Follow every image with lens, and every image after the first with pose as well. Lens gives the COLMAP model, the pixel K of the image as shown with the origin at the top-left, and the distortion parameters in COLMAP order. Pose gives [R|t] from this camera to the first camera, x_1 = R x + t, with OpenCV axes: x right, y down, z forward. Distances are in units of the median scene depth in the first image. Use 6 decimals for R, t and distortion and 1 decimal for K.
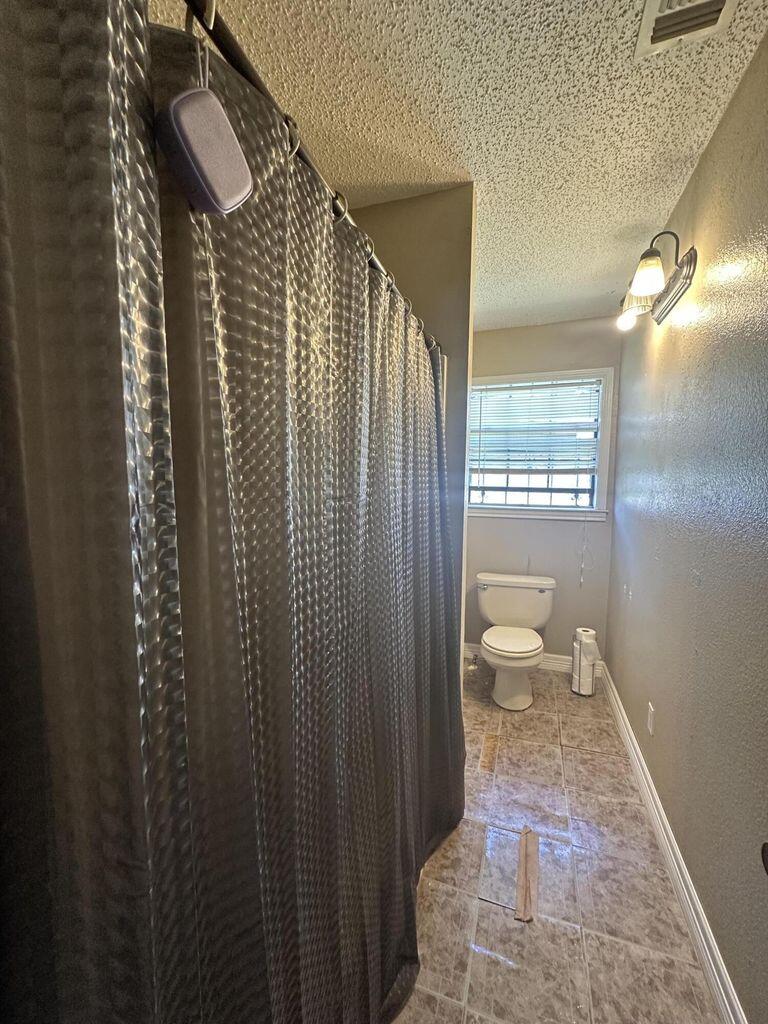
lens RADIAL K [[413.8, 0, 384.9], [0, 413.8, 511.6], [0, 0, 1]] dist [-0.001924, 0.000308]
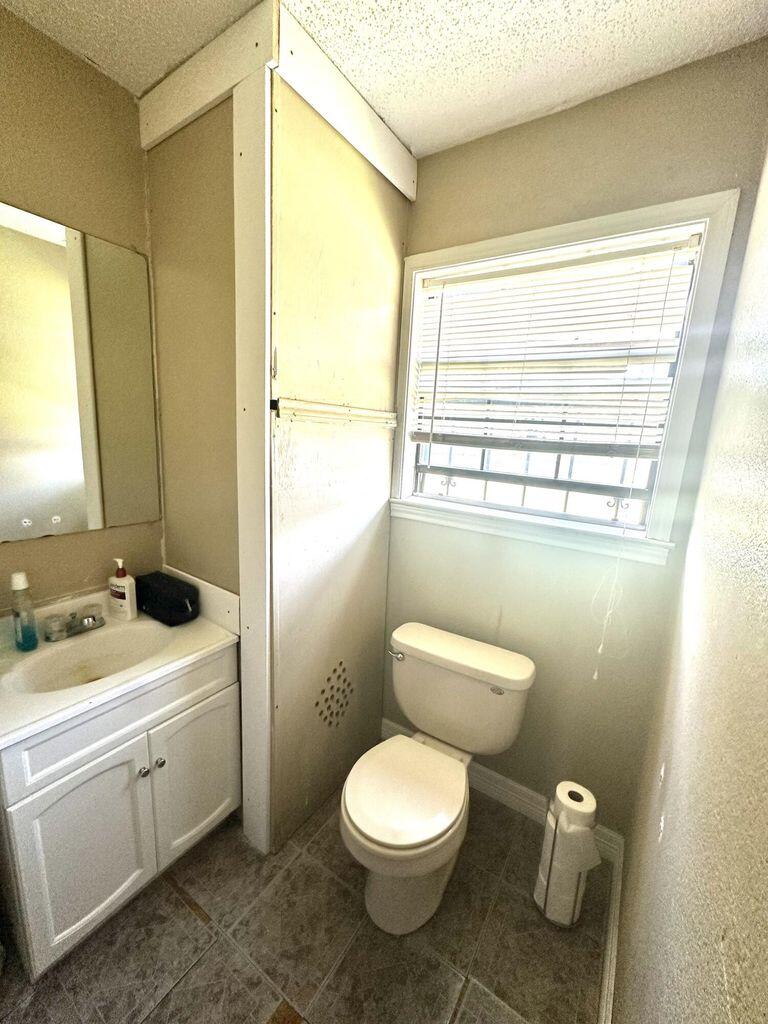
lens RADIAL K [[413.8, 0, 383.1], [0, 413.8, 513.4], [0, 0, 1]] dist [-0.001924, 0.000308]
pose [[0.966646, 0.098820, -0.236286, 0.310954], [-0.075093, 0.991375, 0.107409, -0.055602], [0.244862, -0.086083, 0.965729, 0.458480]]
